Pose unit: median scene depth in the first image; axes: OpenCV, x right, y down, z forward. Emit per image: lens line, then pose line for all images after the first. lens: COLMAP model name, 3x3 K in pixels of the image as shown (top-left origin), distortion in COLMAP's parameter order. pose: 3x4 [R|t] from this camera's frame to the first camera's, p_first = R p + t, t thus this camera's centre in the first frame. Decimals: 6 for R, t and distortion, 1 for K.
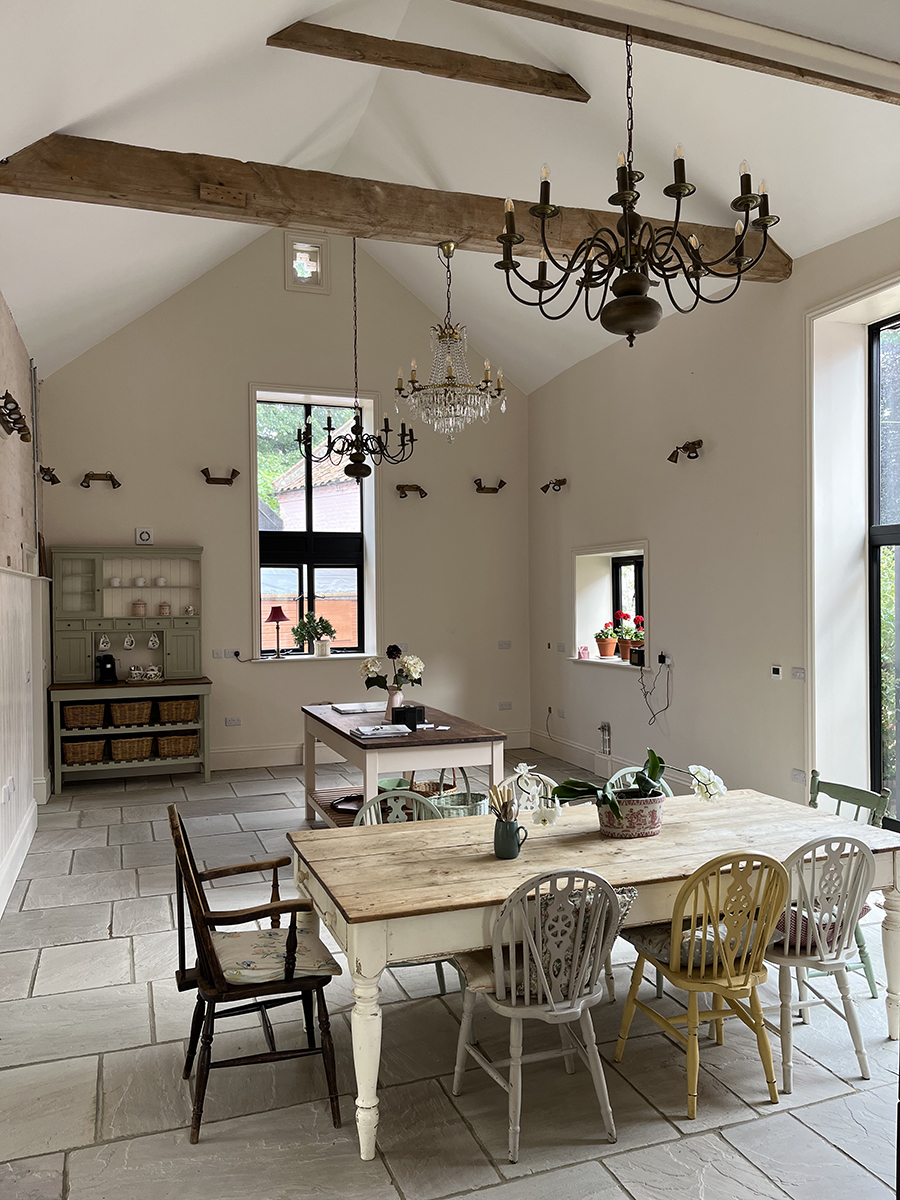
lens RADIAL K [[918.4, 0, 448.4], [0, 918.4, 602.4], [0, 0, 1]] dist [0.047037, -0.022418]
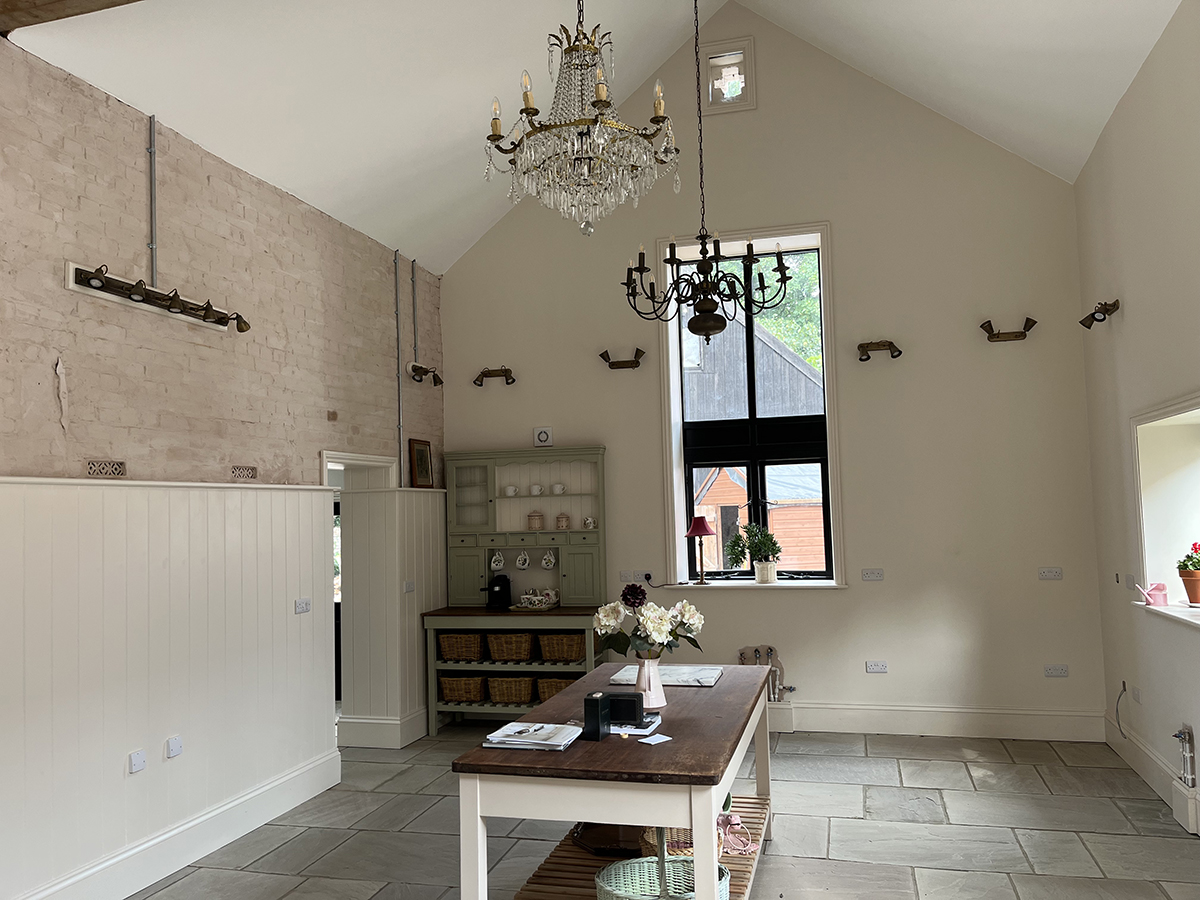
lens RADIAL K [[918.4, 0, 602.6], [0, 918.4, 446.4], [0, 0, 1]] dist [0.047037, -0.022418]
pose [[0.821750, -0.052609, -0.567414, 0.204461], [0.016514, 0.997510, -0.068570, -0.003241], [0.569608, 0.046977, 0.820573, 0.337992]]
